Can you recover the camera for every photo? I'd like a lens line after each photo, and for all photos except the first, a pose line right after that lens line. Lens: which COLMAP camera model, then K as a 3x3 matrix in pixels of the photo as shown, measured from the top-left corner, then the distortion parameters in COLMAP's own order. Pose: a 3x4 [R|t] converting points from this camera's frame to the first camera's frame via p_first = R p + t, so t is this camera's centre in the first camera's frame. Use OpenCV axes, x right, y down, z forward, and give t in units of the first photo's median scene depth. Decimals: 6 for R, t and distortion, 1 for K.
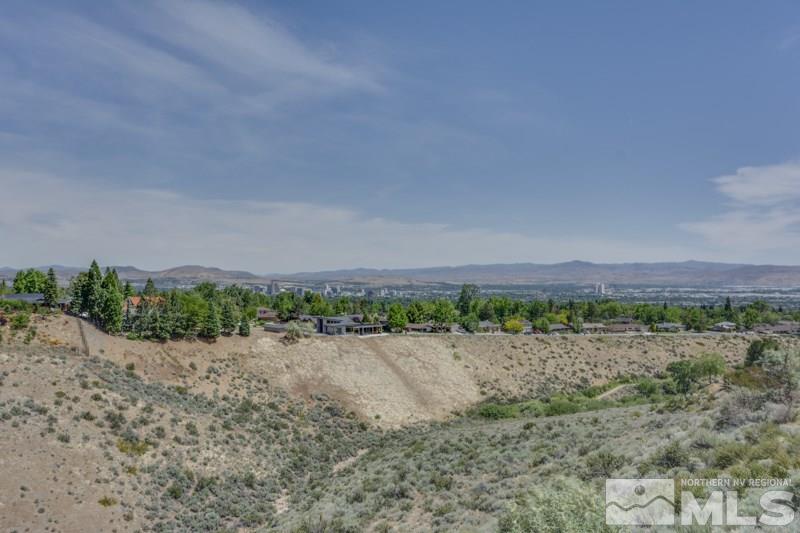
lens RADIAL K [[343.8, 0, 398.4], [0, 343.8, 266.4], [0, 0, 1]] dist [-0.005421, 0.001338]
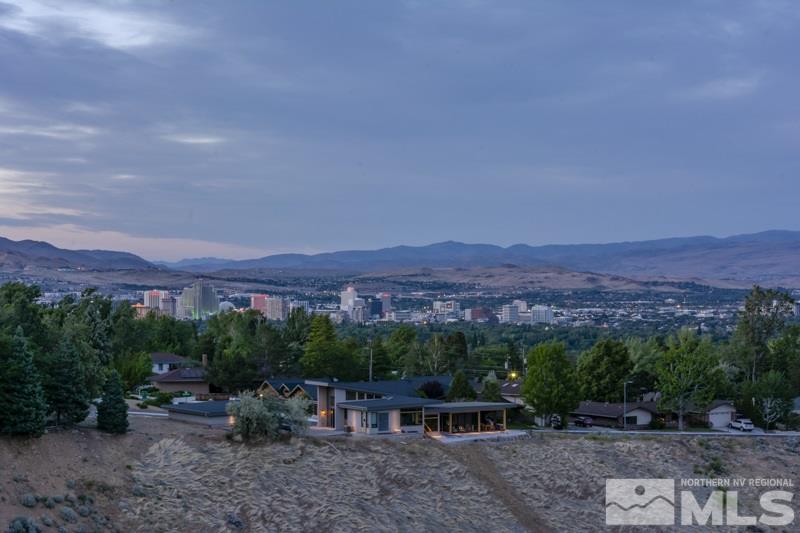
lens RADIAL K [[343.8, 0, 395.6], [0, 343.8, 265.0], [0, 0, 1]] dist [-0.005421, 0.001338]
pose [[0.999961, 0.000678, -0.008816, -0.157560], [-0.000613, 0.999973, 0.007329, 0.026462], [0.008820, -0.007323, 0.999934, 0.662744]]
